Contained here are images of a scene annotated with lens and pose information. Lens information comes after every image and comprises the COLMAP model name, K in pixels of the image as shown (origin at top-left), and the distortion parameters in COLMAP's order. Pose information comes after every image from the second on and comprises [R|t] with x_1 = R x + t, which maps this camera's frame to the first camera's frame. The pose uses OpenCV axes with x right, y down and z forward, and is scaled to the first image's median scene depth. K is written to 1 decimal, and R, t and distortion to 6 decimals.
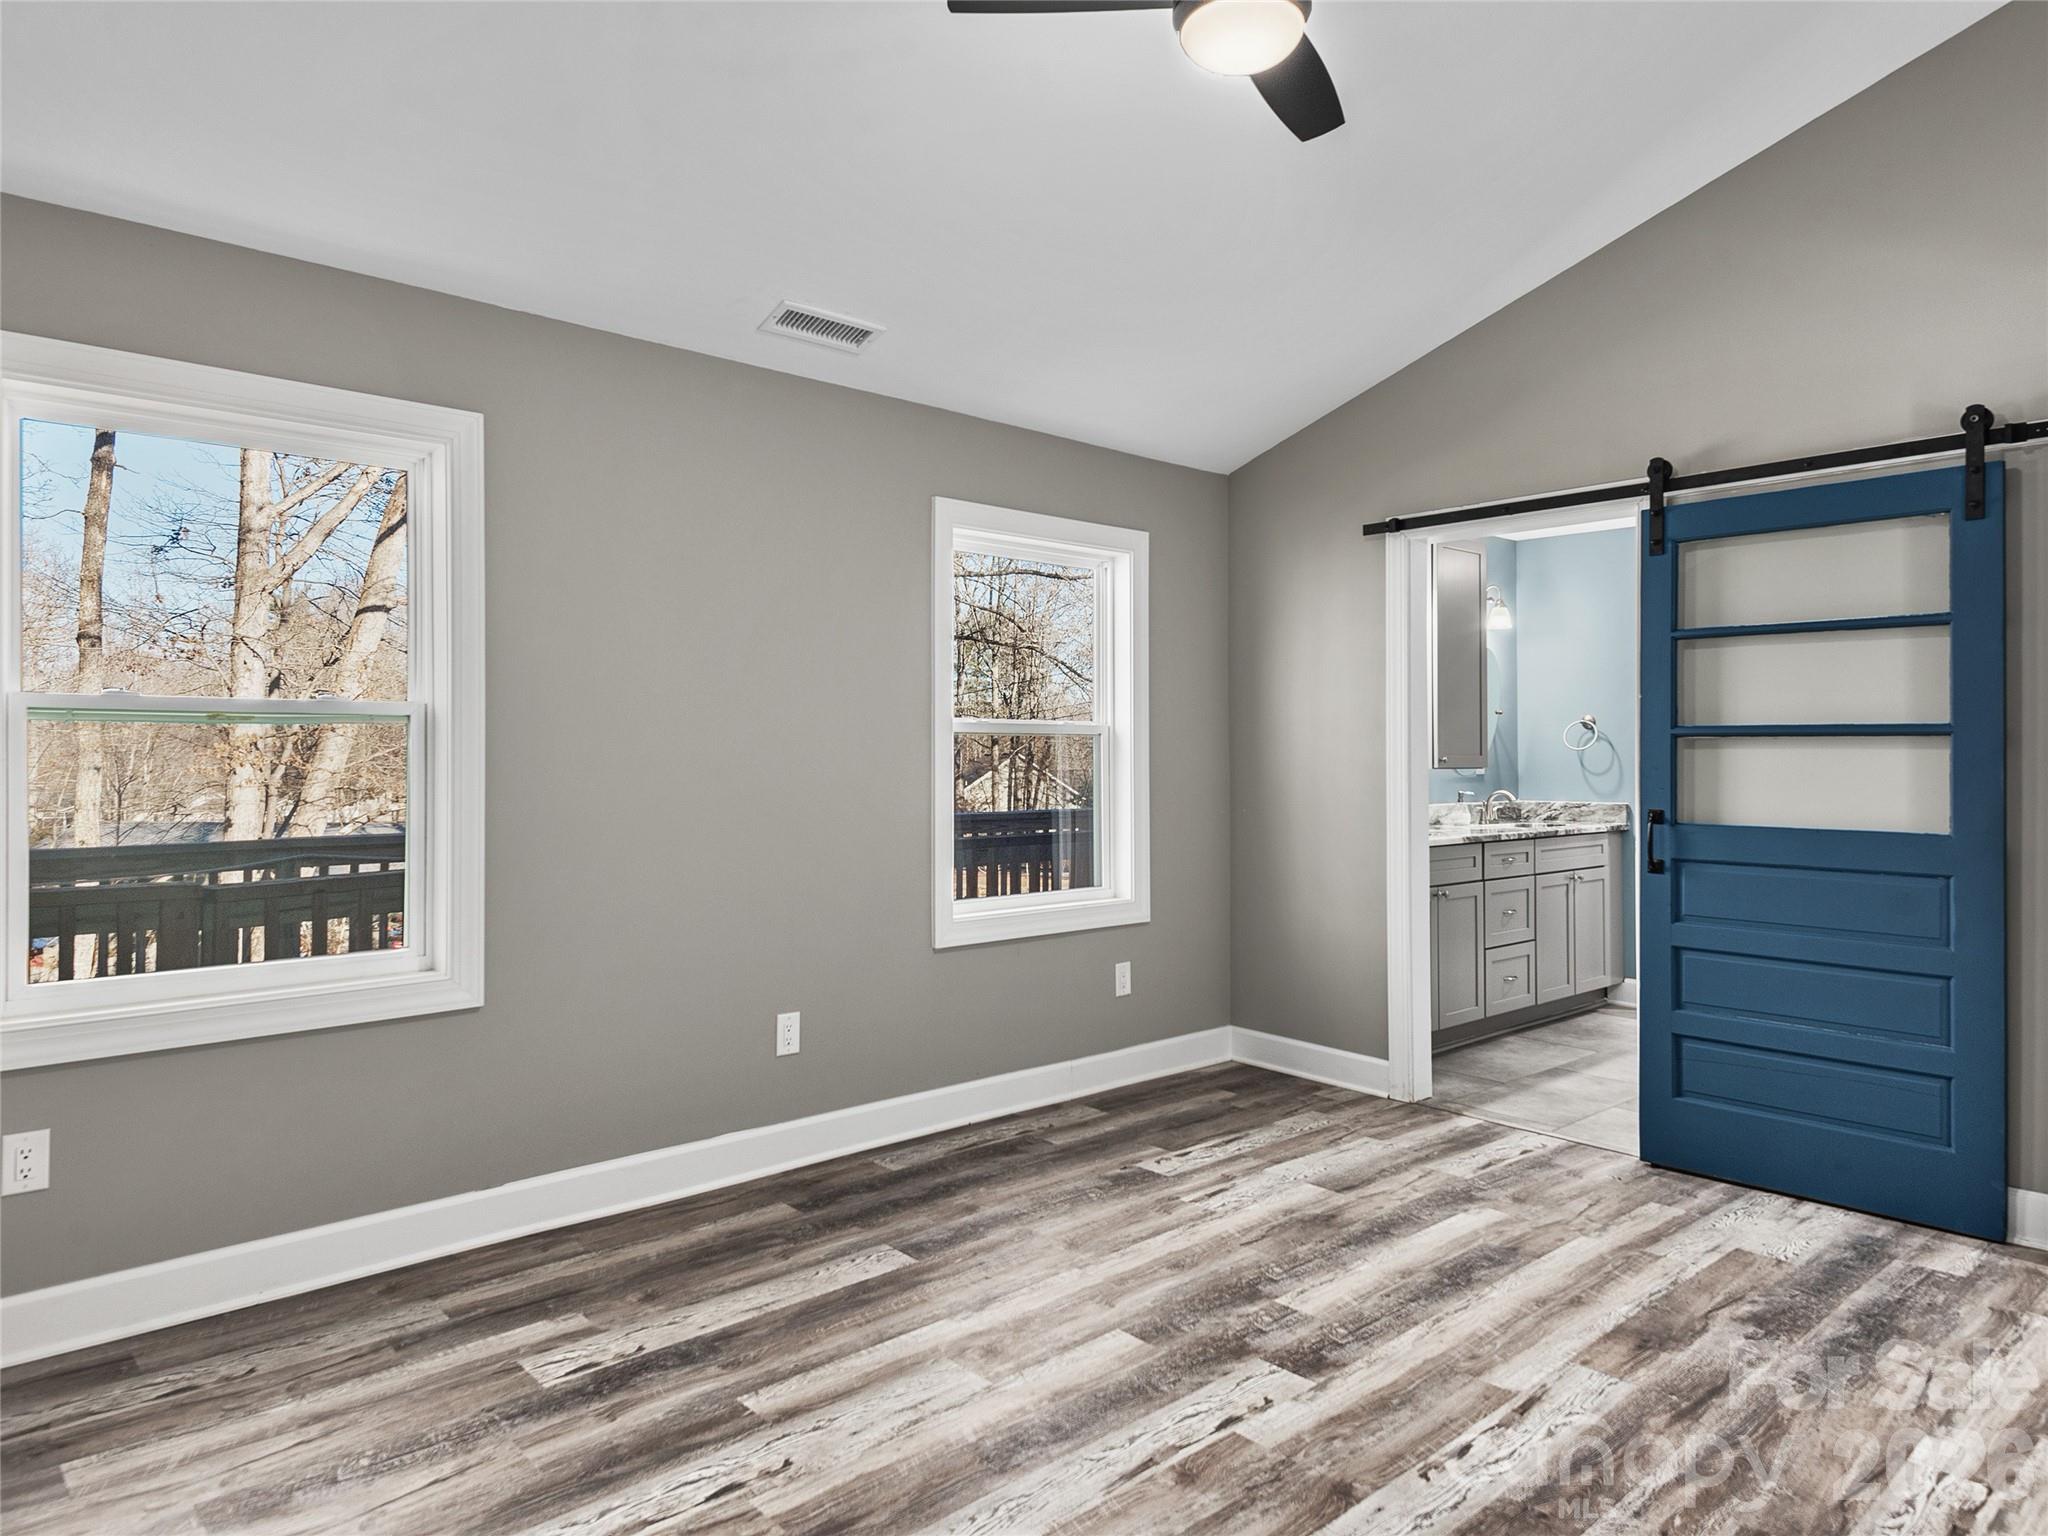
lens RADIAL K [[1310.1, 0, 965.4], [0, 1310.1, 747.7], [0, 0, 1]] dist [0.056930, -0.050997]
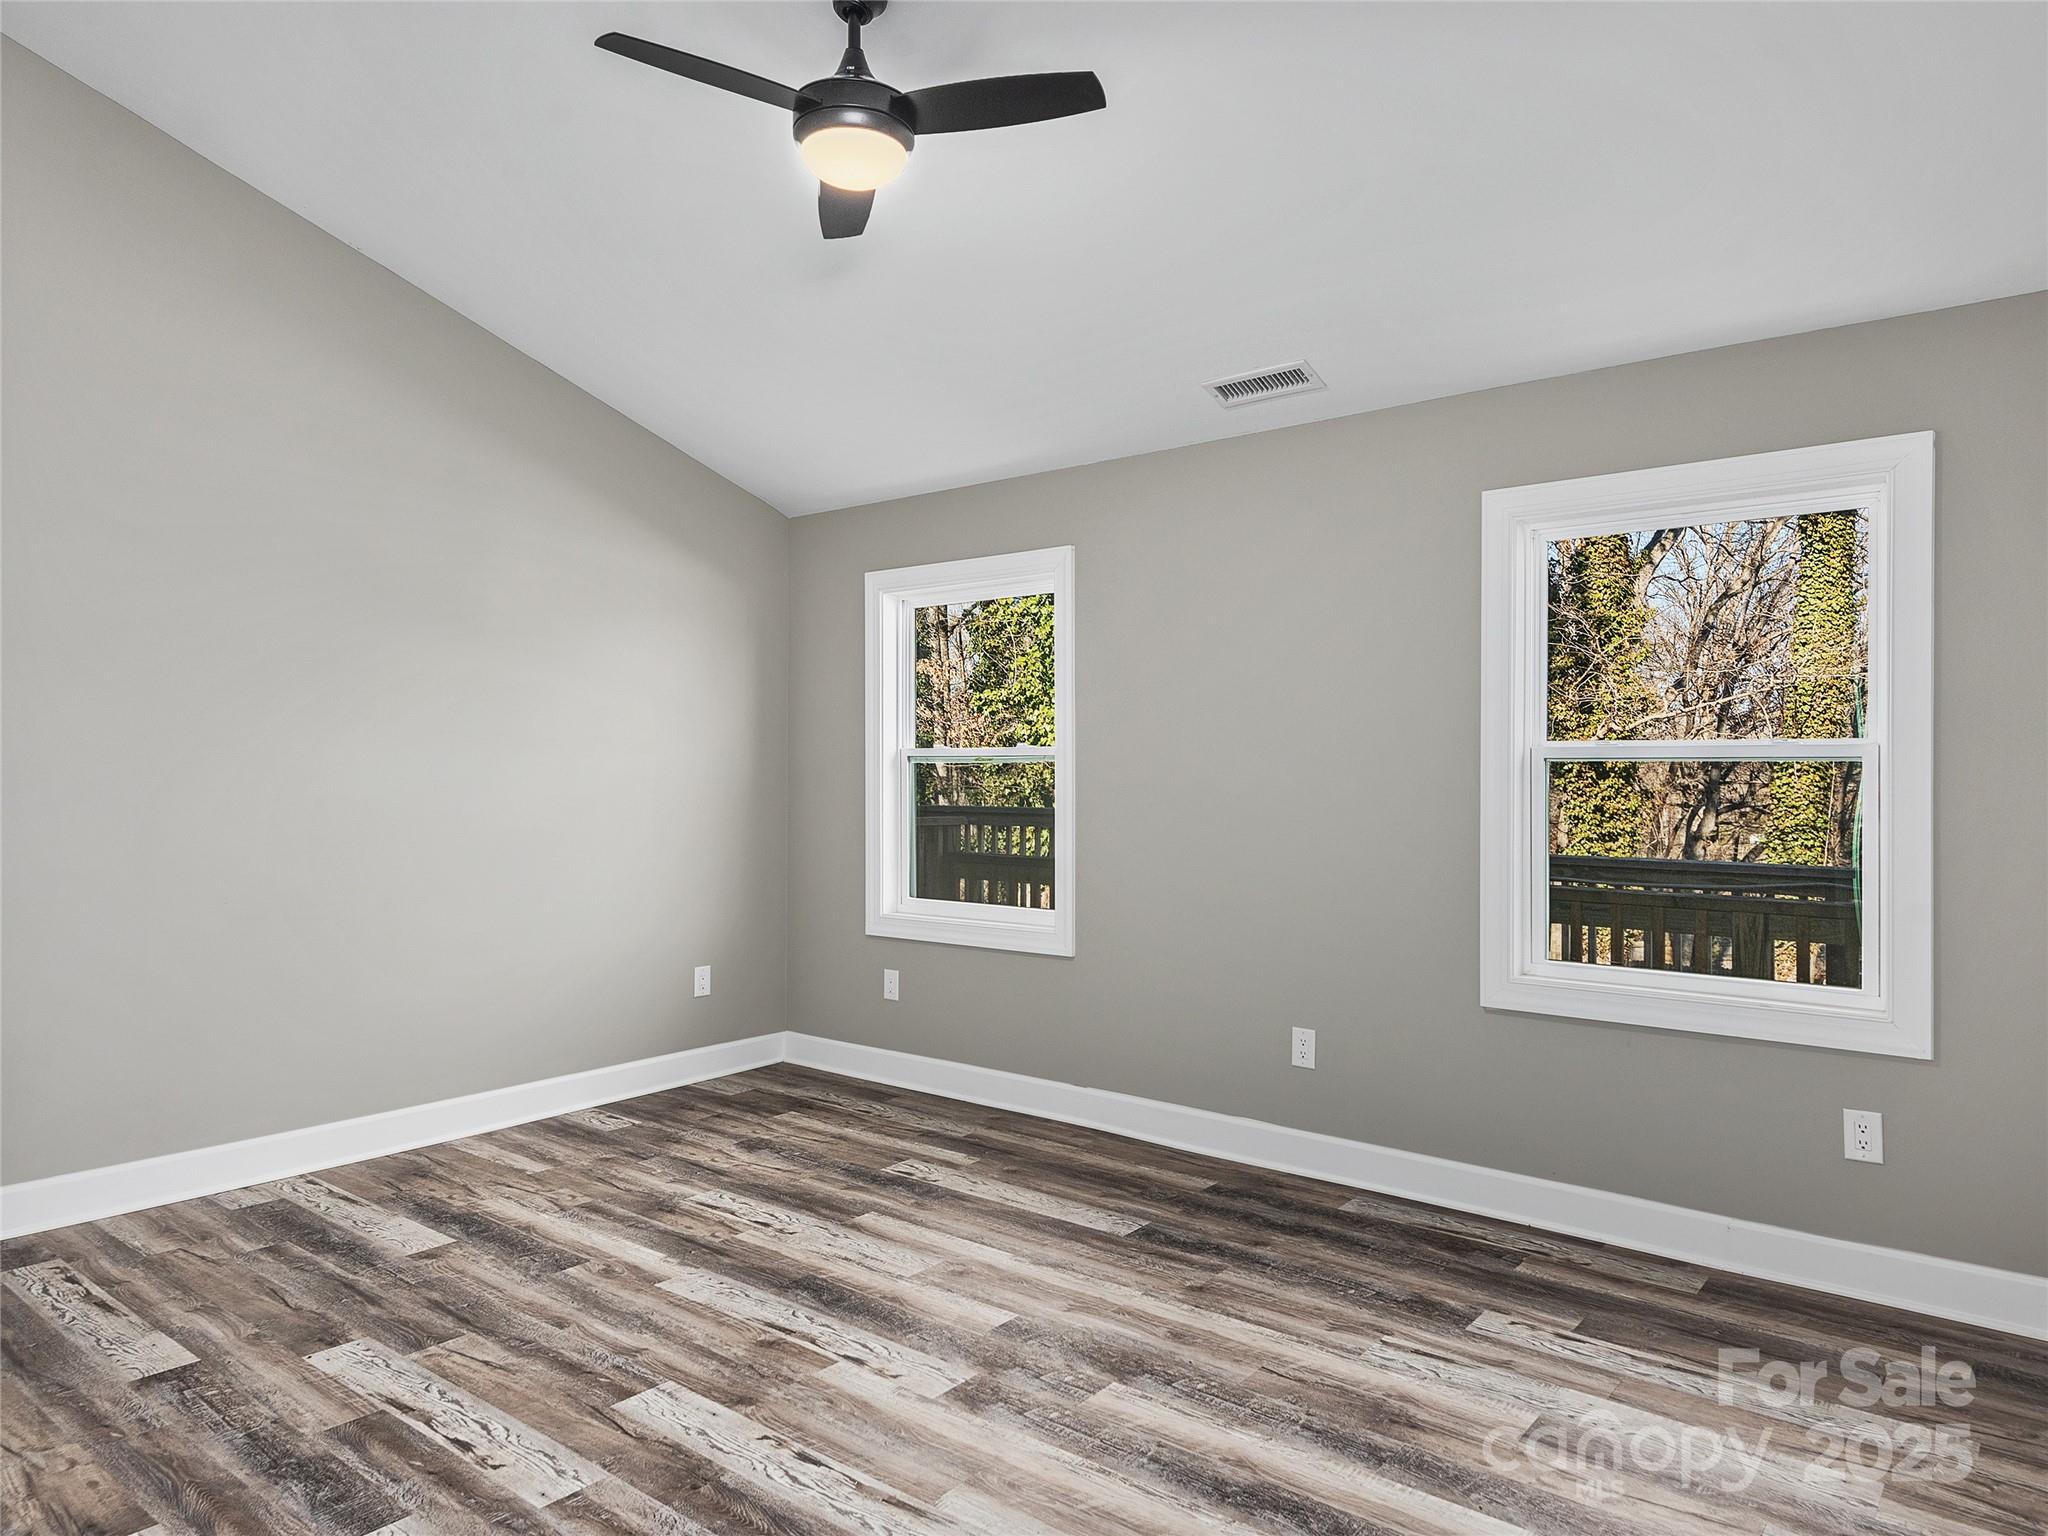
lens RADIAL K [[1279.1, 0, 1024.0], [0, 1279.1, 768.0], [0, 0, 1]] dist [0.033114, -0.017882]
pose [[0.175836, -0.002441, -0.984416, 0.996492], [-0.000216, 0.999997, -0.002518, -0.005435], [0.984419, 0.000656, 0.175835, 0.706238]]
